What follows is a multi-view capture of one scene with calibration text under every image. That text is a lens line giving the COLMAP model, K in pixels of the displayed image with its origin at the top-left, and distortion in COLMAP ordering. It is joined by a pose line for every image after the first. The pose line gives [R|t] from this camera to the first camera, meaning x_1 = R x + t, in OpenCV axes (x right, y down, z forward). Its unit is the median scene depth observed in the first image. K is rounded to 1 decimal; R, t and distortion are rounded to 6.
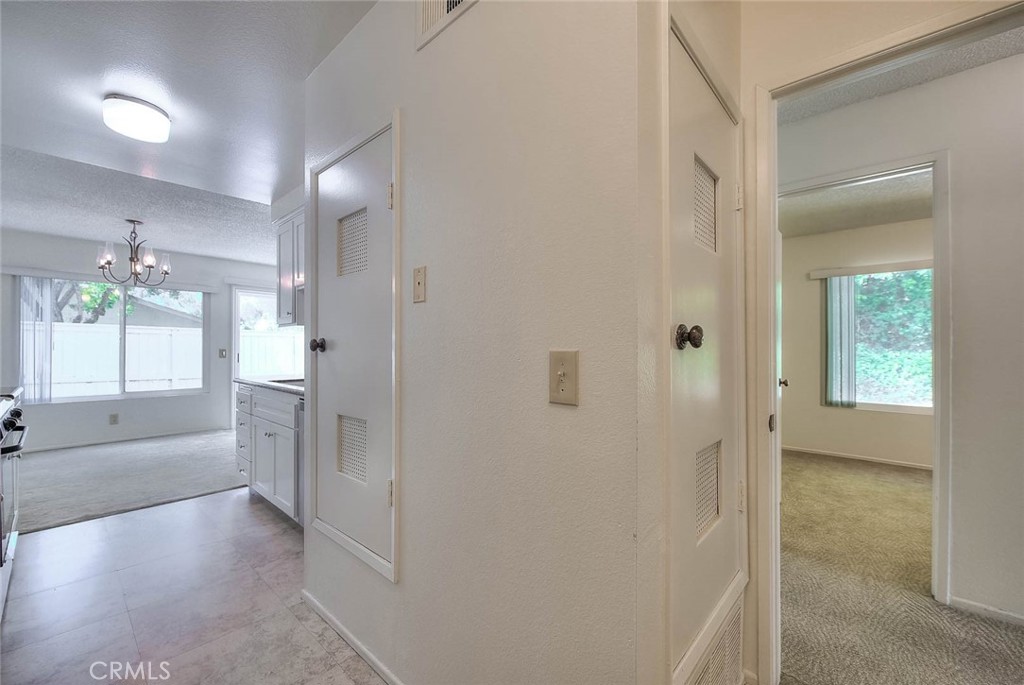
lens RADIAL K [[412.9, 0, 511.0], [0, 412.9, 351.0], [0, 0, 1]] dist [0.013935, -0.007431]
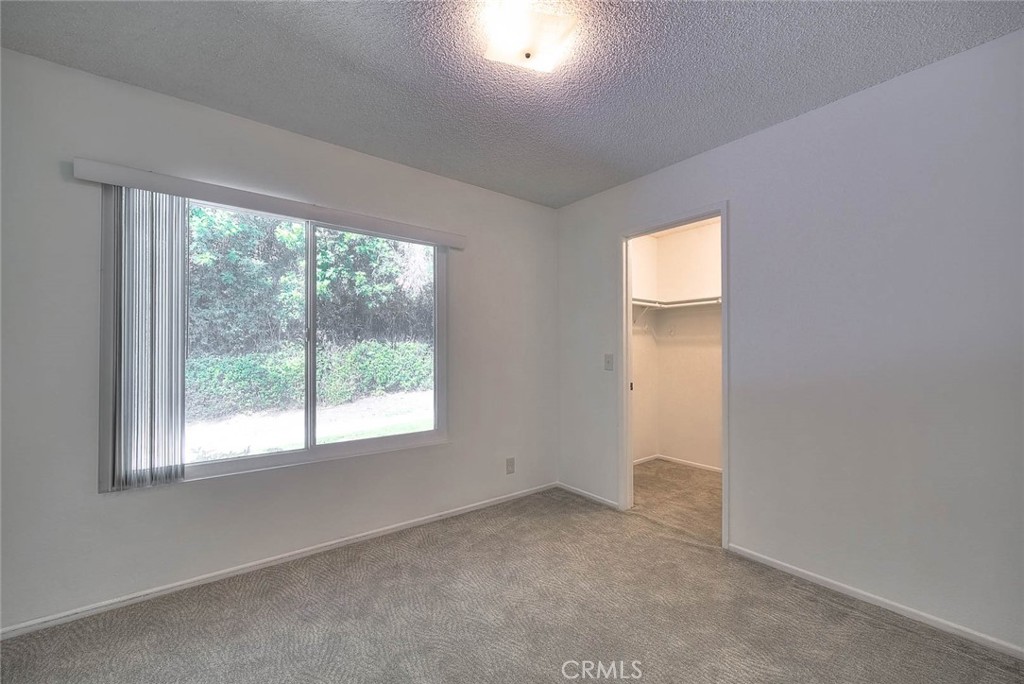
lens RADIAL K [[407.1, 0, 523.7], [0, 407.1, 346.8], [0, 0, 1]] dist [-0.008868, 0.000442]
pose [[0.152377, 0.014984, 0.988209, 0.197474], [0.003435, 0.999871, -0.015691, -0.001714], [-0.988316, 0.005785, 0.152306, 0.249820]]
